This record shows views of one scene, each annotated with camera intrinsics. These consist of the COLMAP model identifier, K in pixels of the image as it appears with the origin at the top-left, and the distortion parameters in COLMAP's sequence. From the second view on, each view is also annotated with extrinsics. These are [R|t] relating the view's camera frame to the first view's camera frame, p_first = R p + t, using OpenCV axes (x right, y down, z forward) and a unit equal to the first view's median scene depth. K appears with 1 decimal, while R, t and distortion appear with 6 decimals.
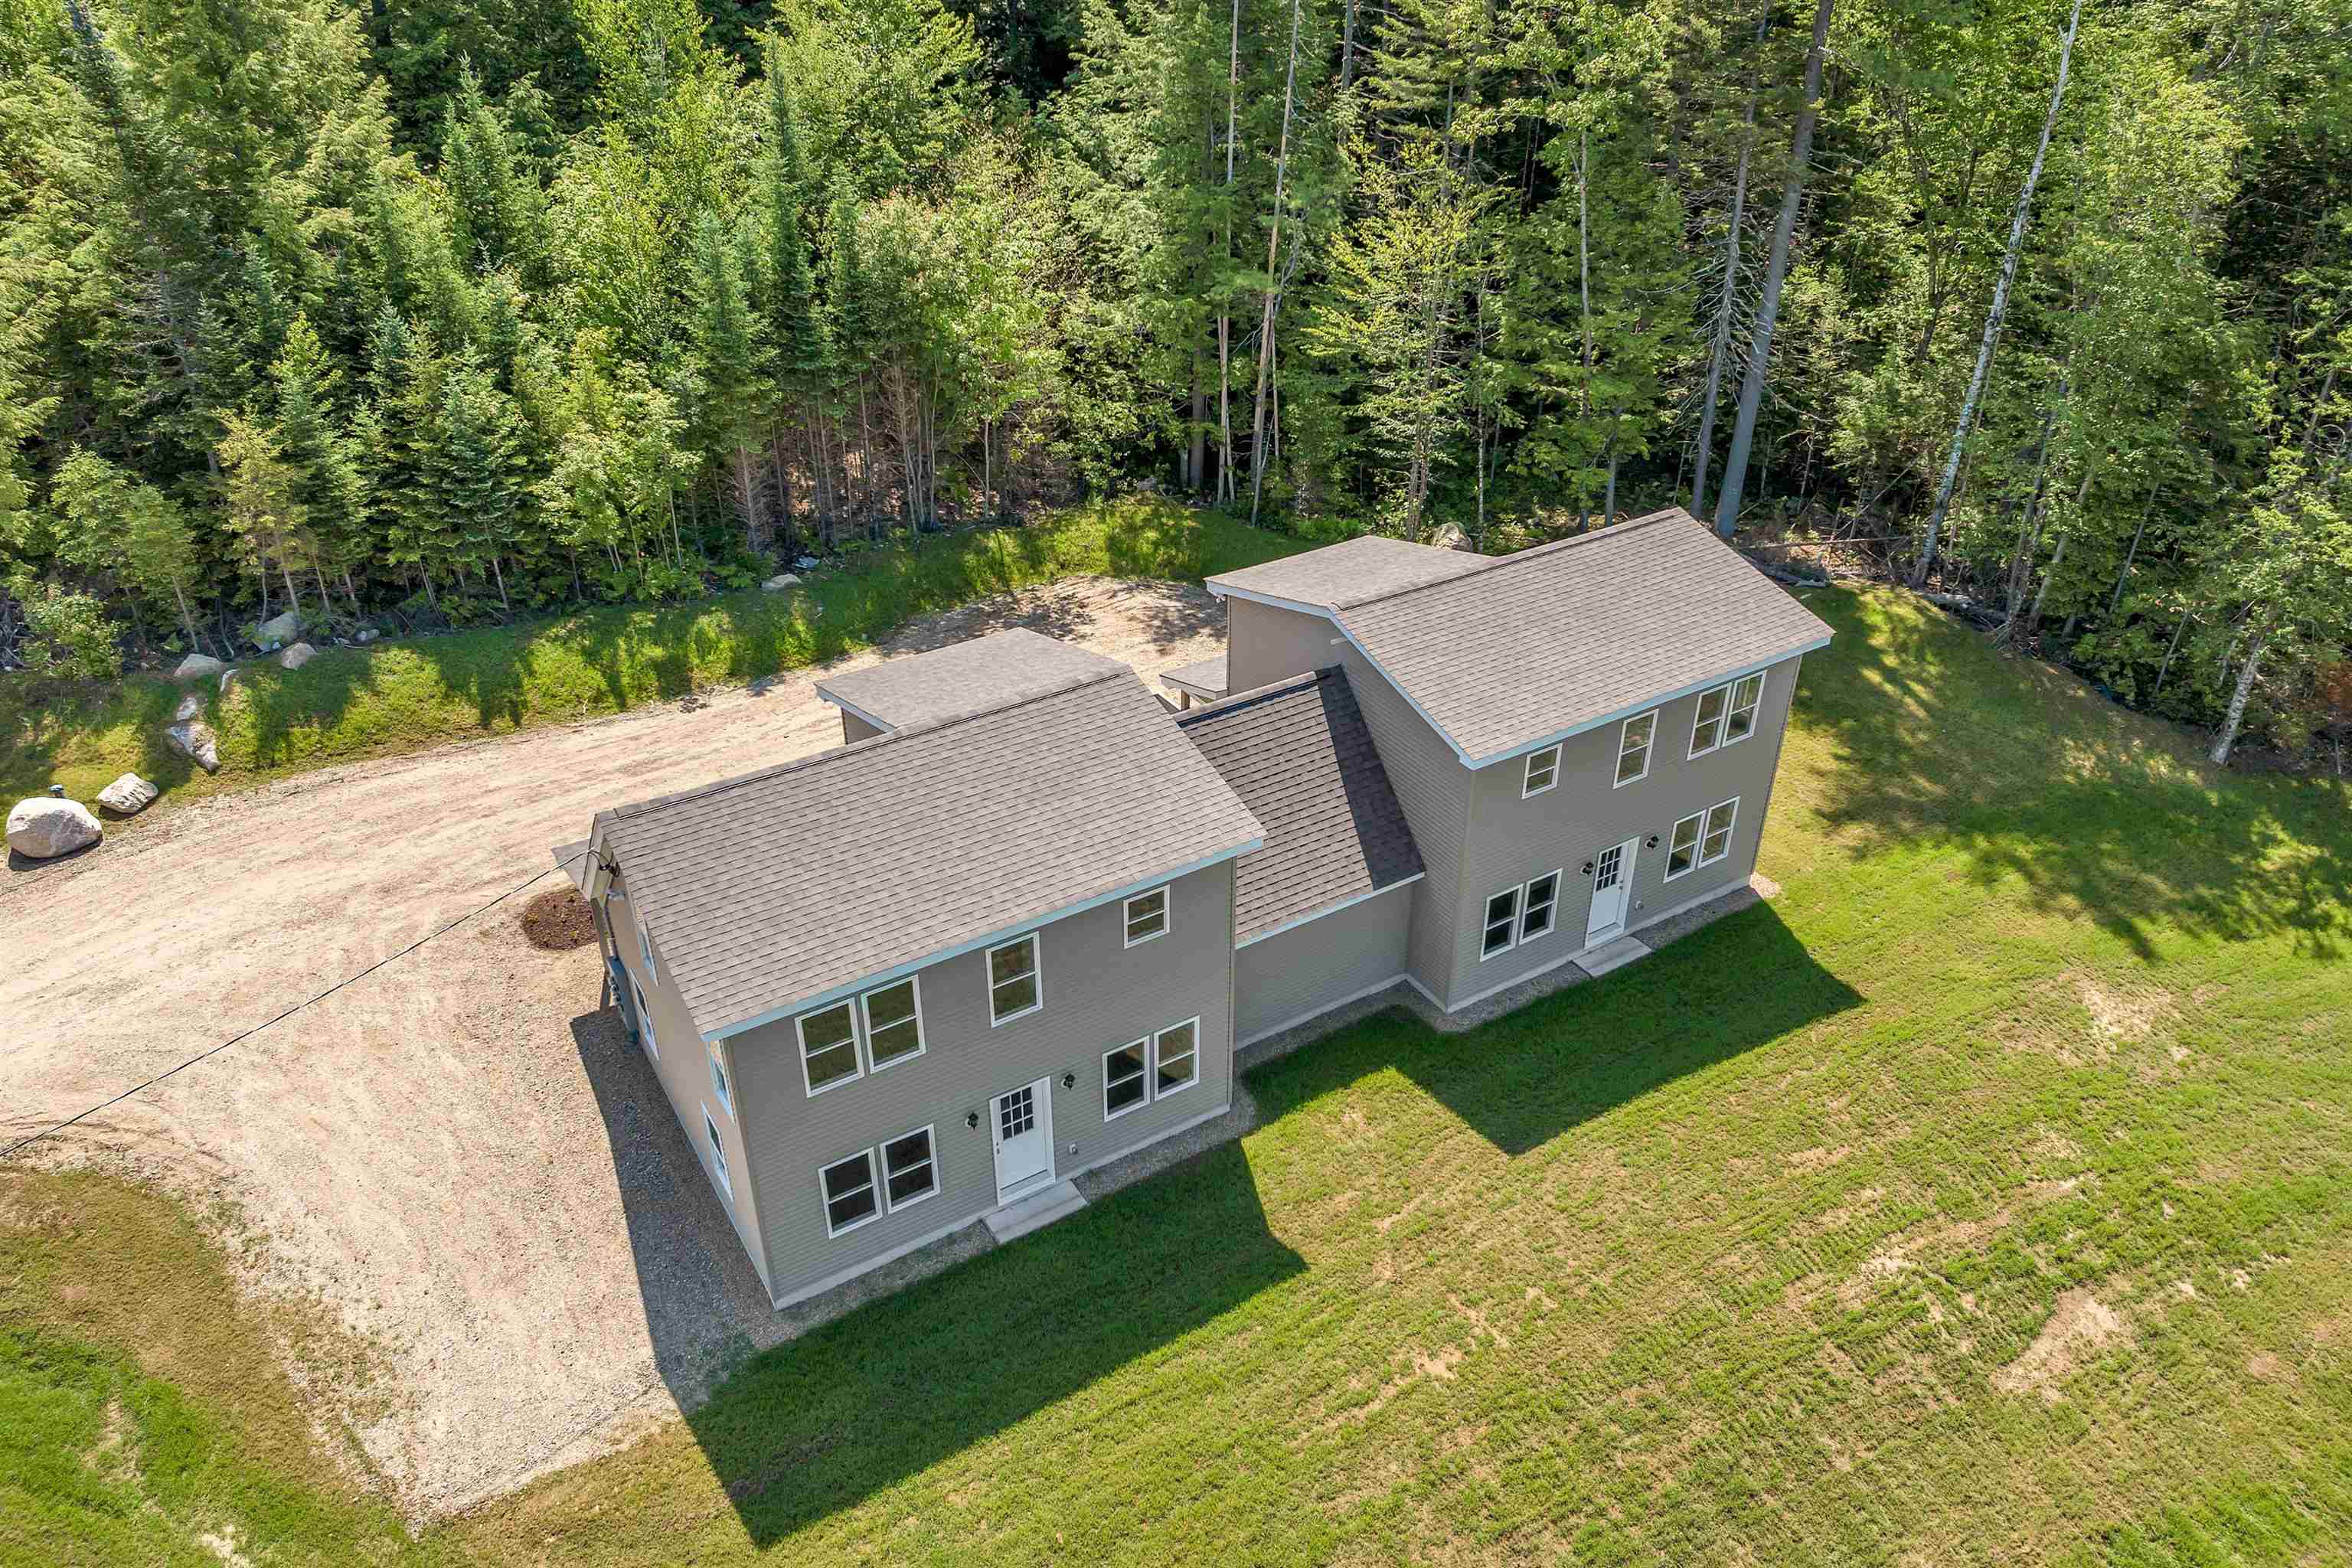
lens RADIAL K [[1655.5, 0, 1215.8], [0, 1655.5, 750.8], [0, 0, 1]] dist [-0.031622, -0.008099]
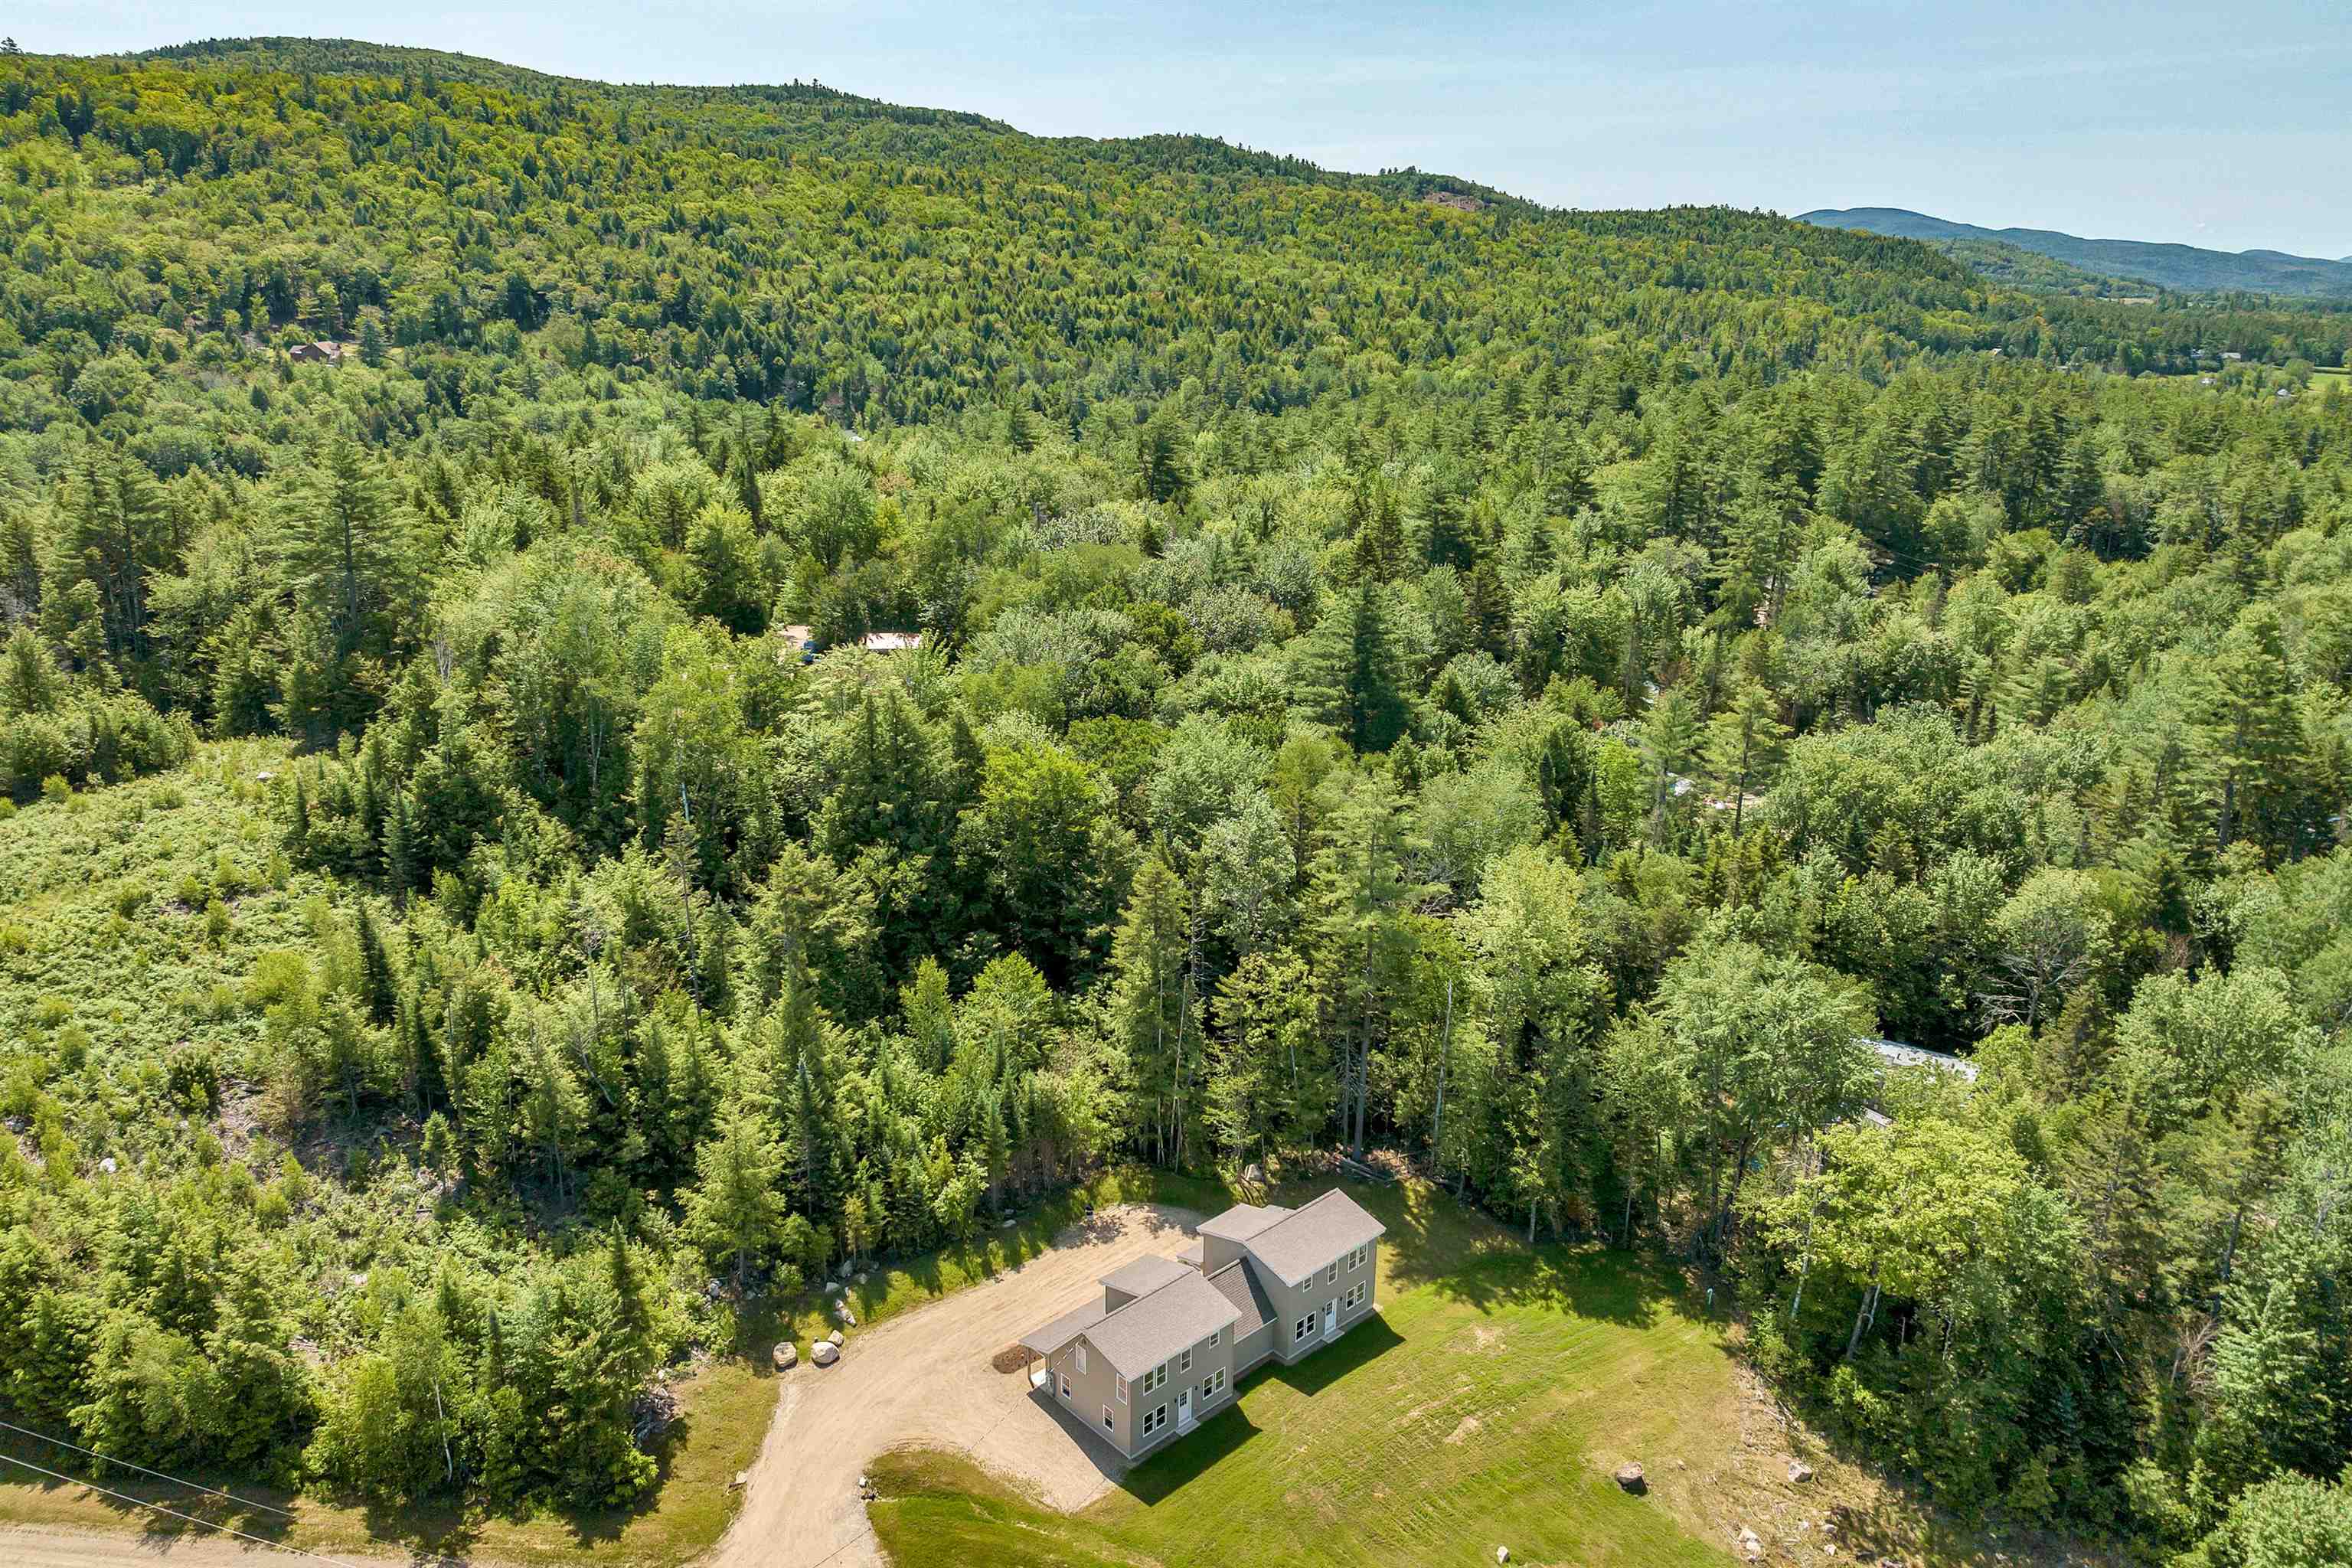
lens RADIAL K [[1655.5, 0, 1190.7], [0, 1655.5, 760.0], [0, 0, 1]] dist [-0.031622, -0.008099]
pose [[0.981707, -0.053861, 0.182623, -0.507963], [0.093652, 0.971702, -0.216852, -0.268744], [-0.165775, 0.229988, 0.958970, -2.086984]]
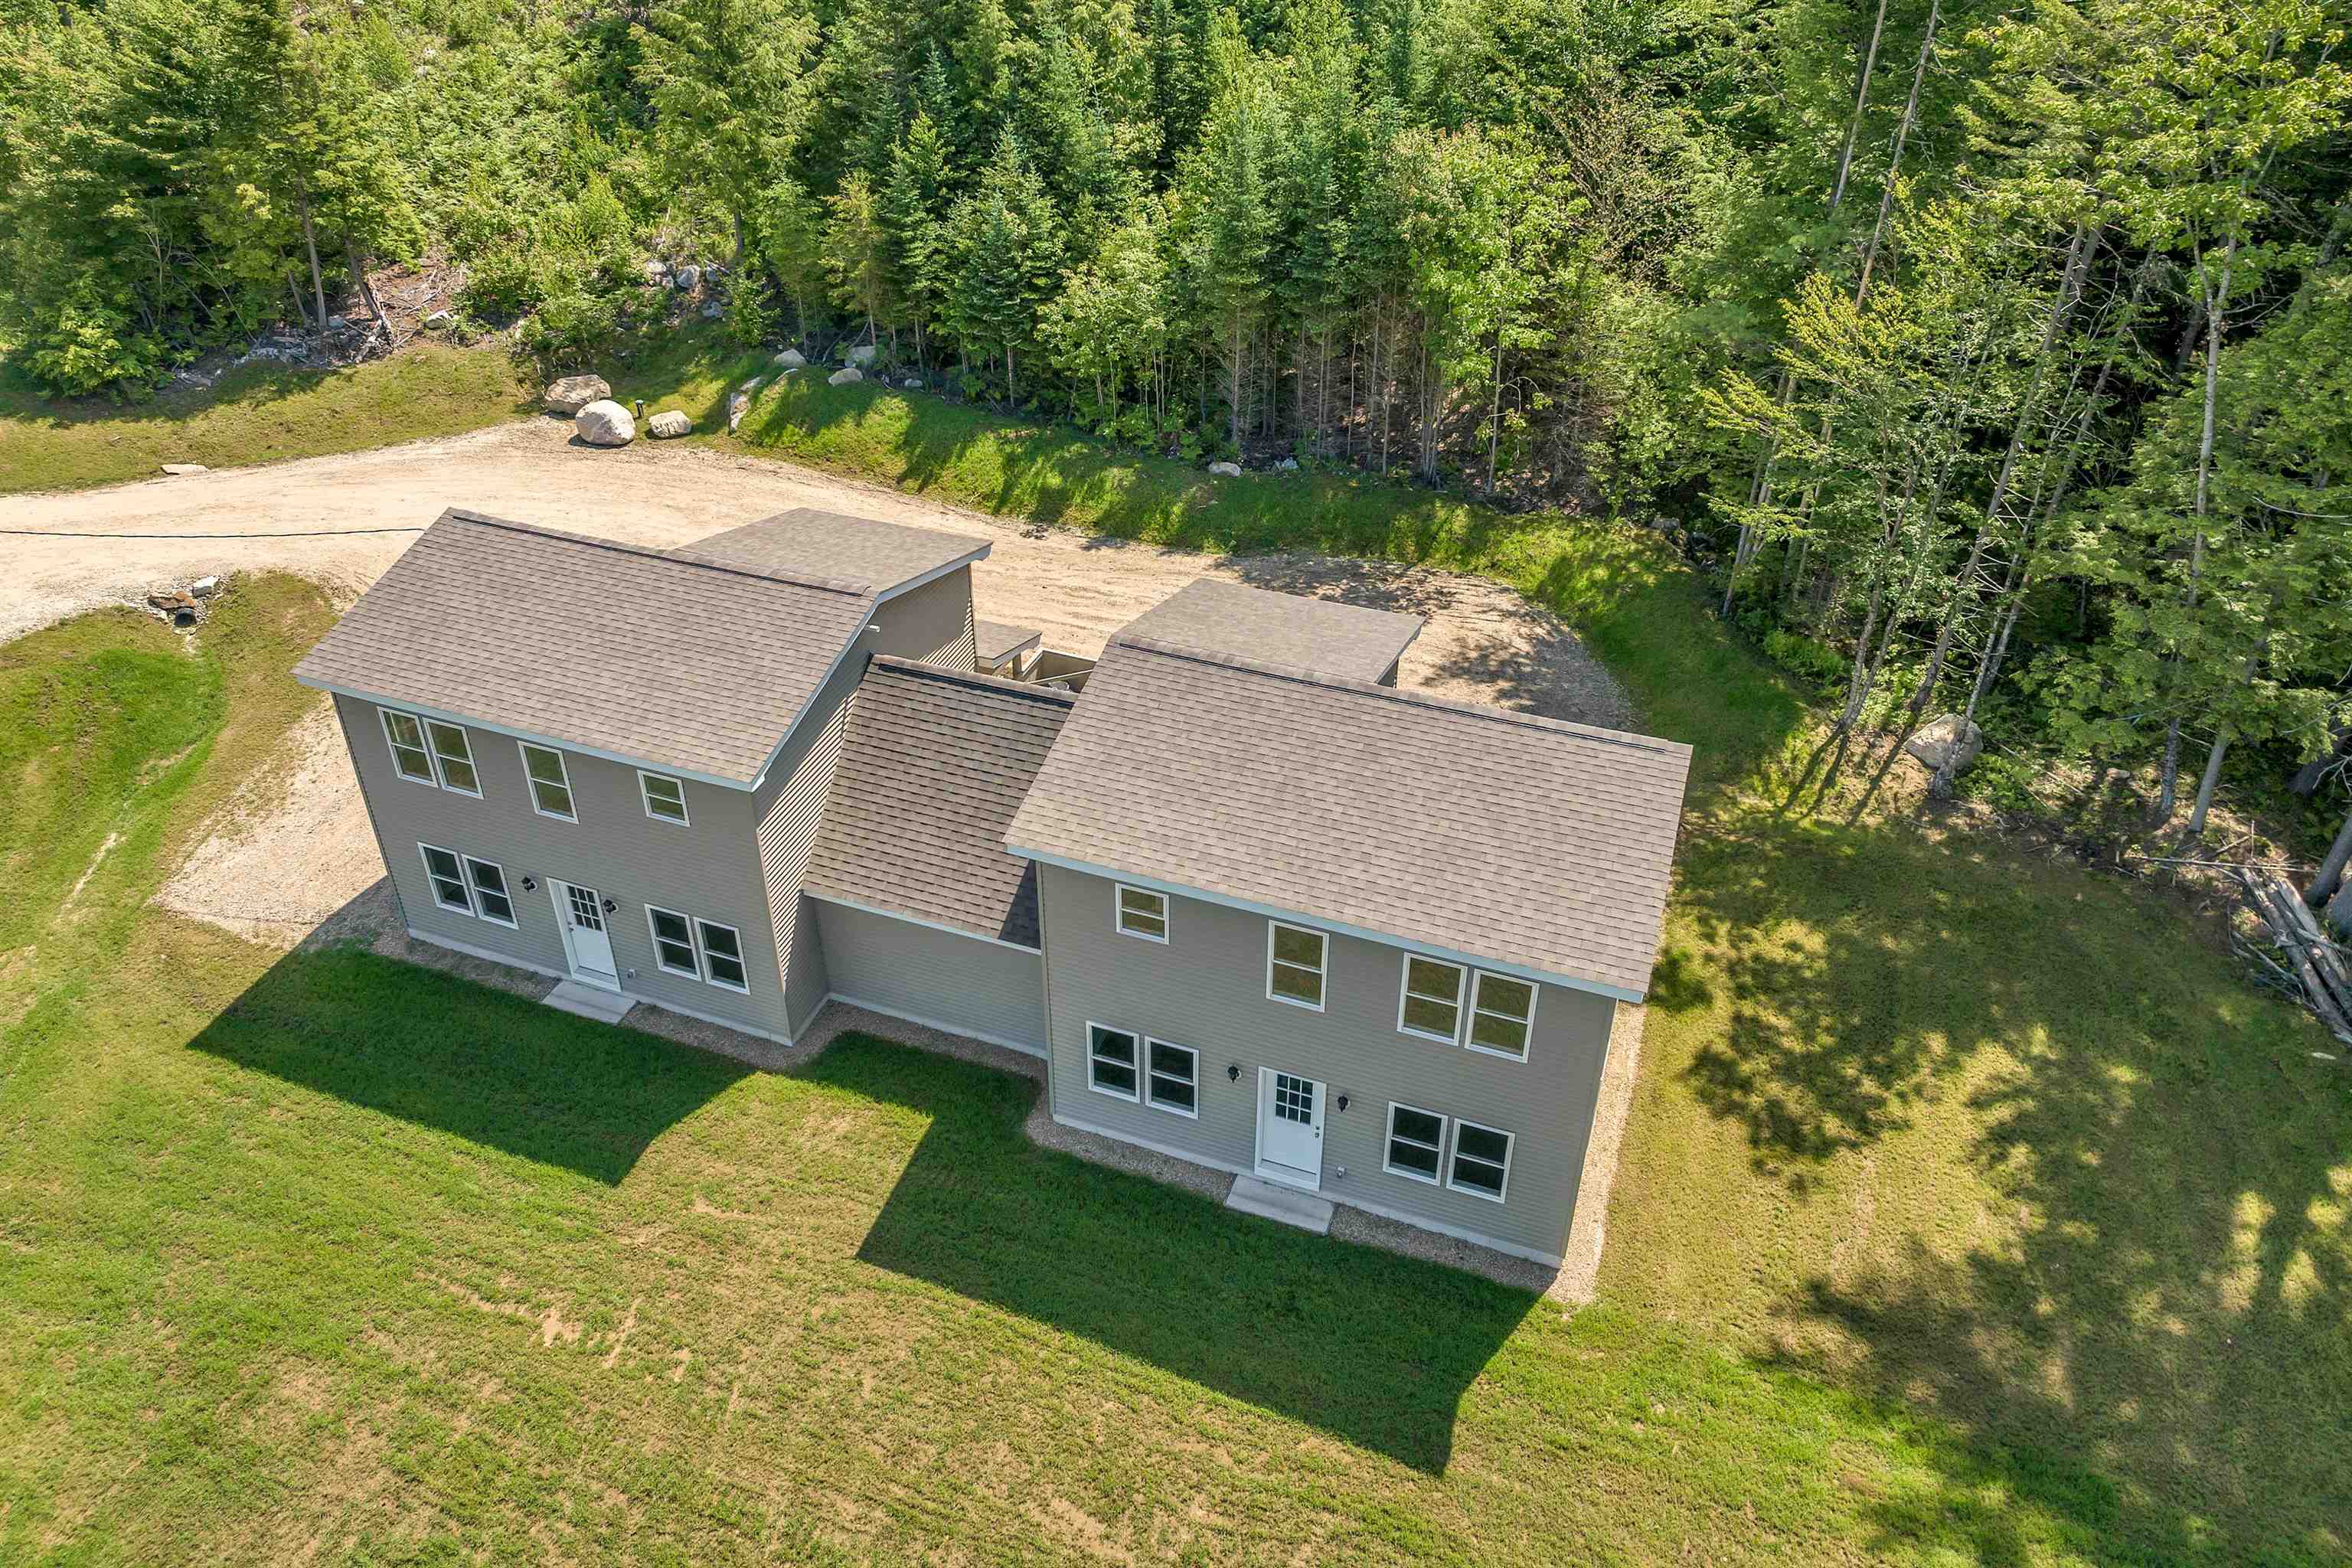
lens RADIAL K [[1655.5, 0, 1149.4], [0, 1655.5, 832.7], [0, 0, 1]] dist [-0.031622, -0.008099]
pose [[0.598505, 0.466456, -0.651314, 0.549124], [-0.415393, 0.875869, 0.245564, -0.165094], [0.685011, 0.123580, 0.717975, 0.352031]]
